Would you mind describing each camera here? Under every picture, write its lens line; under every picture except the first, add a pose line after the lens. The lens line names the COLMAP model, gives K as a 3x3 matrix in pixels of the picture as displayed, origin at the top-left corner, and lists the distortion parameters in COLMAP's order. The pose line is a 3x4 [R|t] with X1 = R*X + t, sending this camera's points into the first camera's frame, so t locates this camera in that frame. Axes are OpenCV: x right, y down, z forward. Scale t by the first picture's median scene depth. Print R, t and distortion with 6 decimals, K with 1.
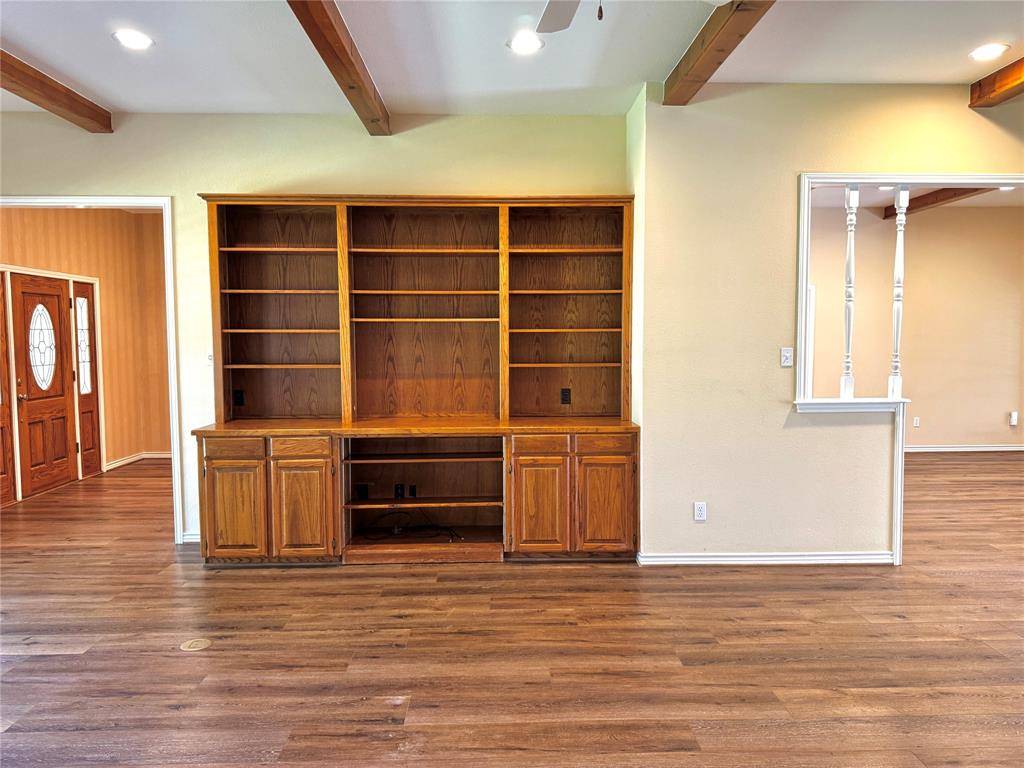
lens RADIAL K [[712.8, 0, 508.6], [0, 712.8, 382.4], [0, 0, 1]] dist [0.019682, -0.024094]
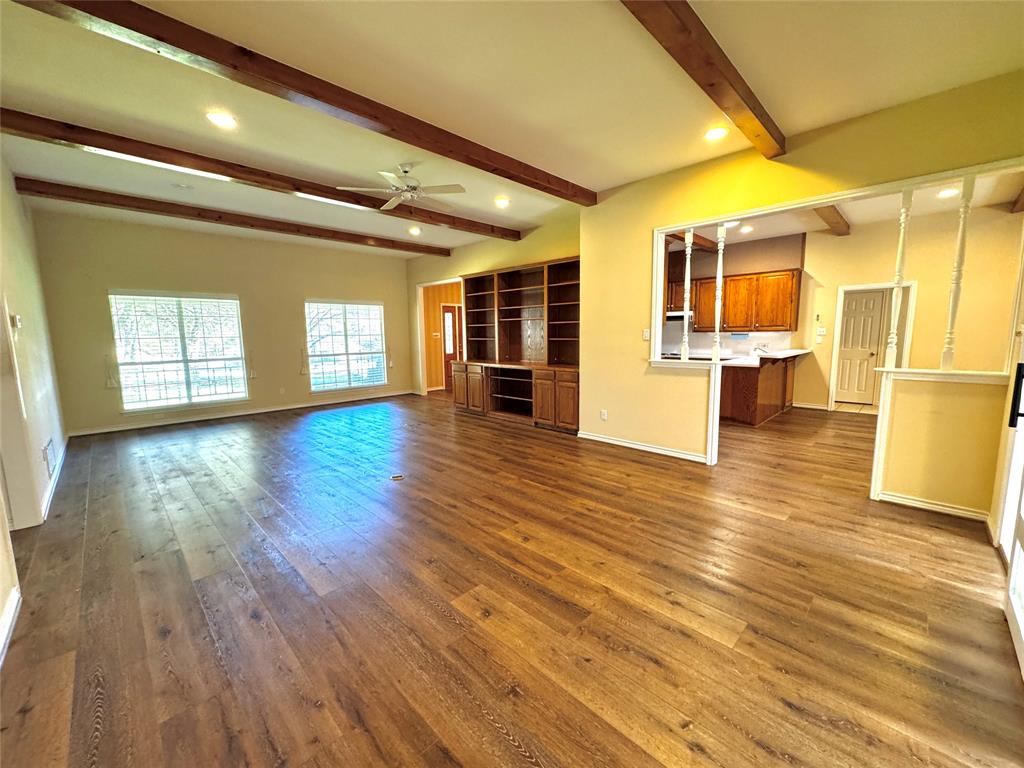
lens RADIAL K [[409.2, 0, 507.6], [0, 409.2, 383.2], [0, 0, 1]] dist [-0.008109, 0.000239]
pose [[0.682941, 0.082056, -0.725850, 0.894477], [-0.027345, 0.995846, 0.086850, 0.004424], [0.729961, -0.039466, 0.682348, 0.047920]]
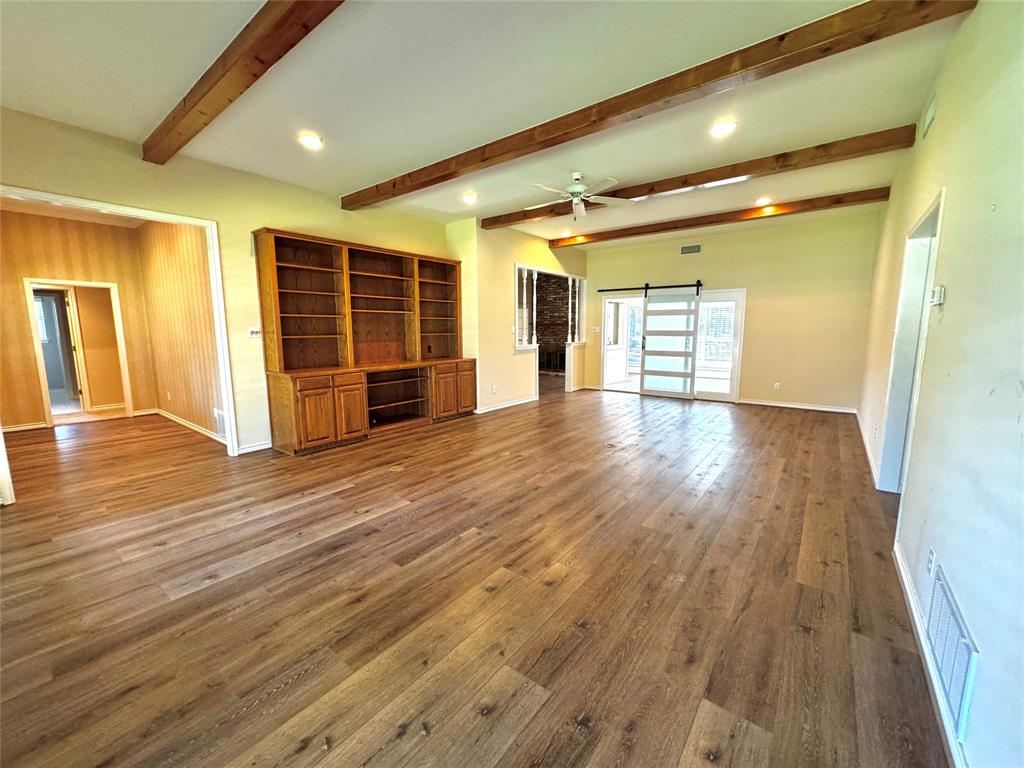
lens RADIAL K [[409.2, 0, 504.4], [0, 409.2, 387.9], [0, 0, 1]] dist [-0.008109, 0.000239]
pose [[0.641111, -0.106873, 0.759970, -0.836788], [0.050379, 0.993981, 0.097281, 0.030638], [-0.765793, -0.024082, 0.642636, 0.015243]]
